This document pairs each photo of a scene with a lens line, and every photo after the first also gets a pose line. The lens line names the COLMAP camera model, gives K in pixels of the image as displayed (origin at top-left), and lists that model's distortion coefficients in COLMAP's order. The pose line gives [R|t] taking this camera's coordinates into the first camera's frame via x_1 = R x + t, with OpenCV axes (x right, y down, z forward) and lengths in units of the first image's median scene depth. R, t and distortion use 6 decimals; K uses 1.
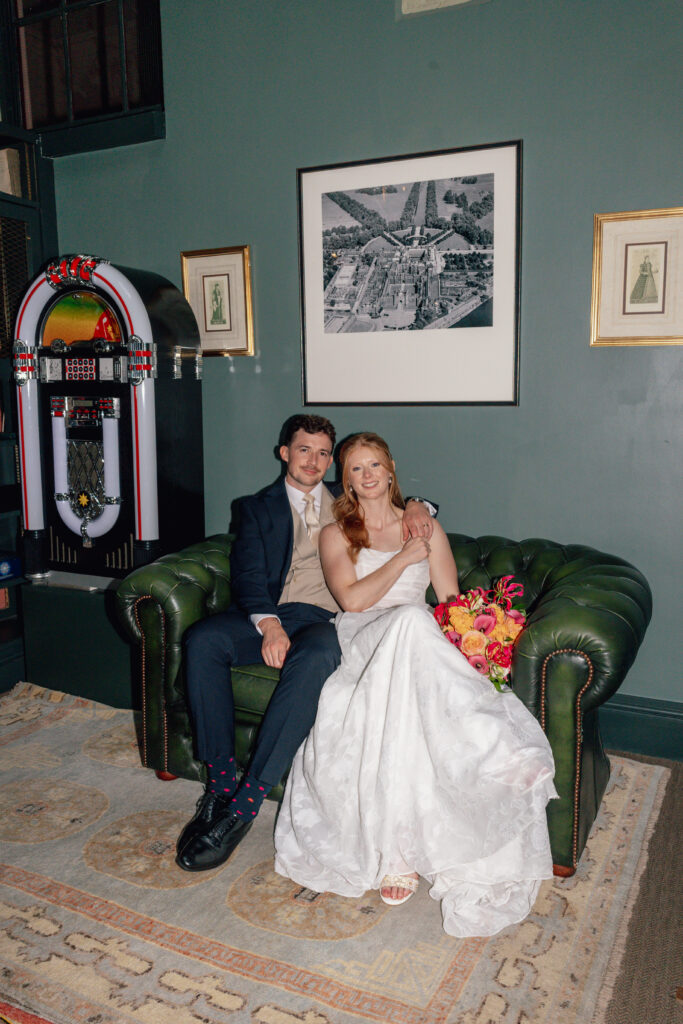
lens RADIAL K [[848.7, 0, 340.4], [0, 848.7, 505.9], [0, 0, 1]] dist [0.016158, -0.030698]
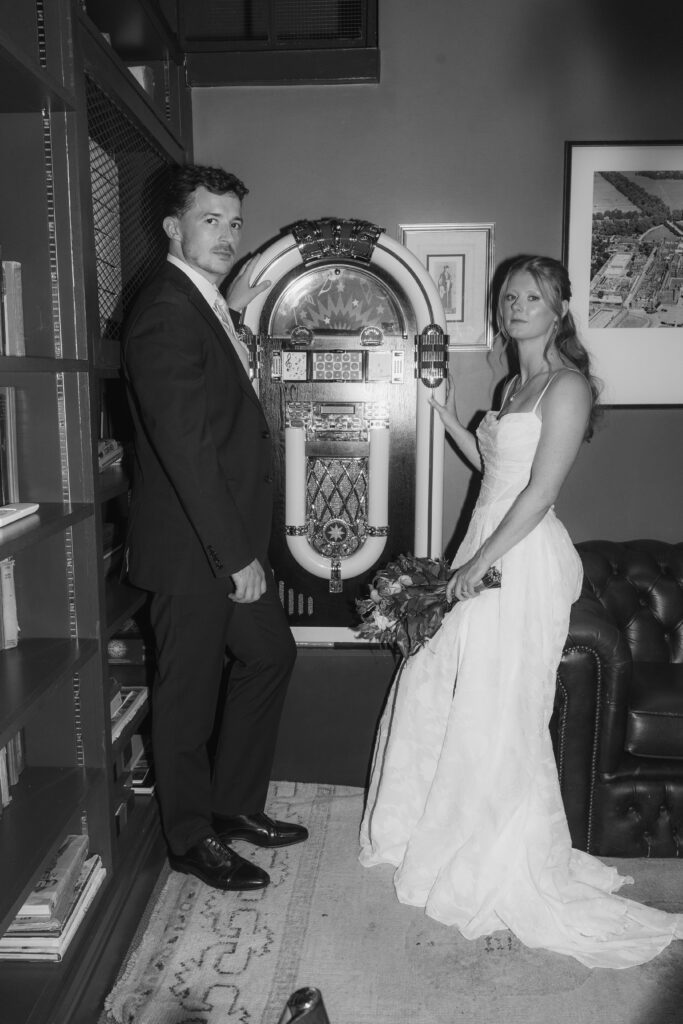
lens RADIAL K [[848.7, 0, 340.4], [0, 848.7, 518.4], [0, 0, 1]] dist [0.016158, -0.030698]
pose [[0.896973, -0.067658, 0.436878, -0.677244], [0.064570, 0.997672, 0.021937, -0.039360], [-0.437345, 0.008532, 0.899253, 0.312479]]
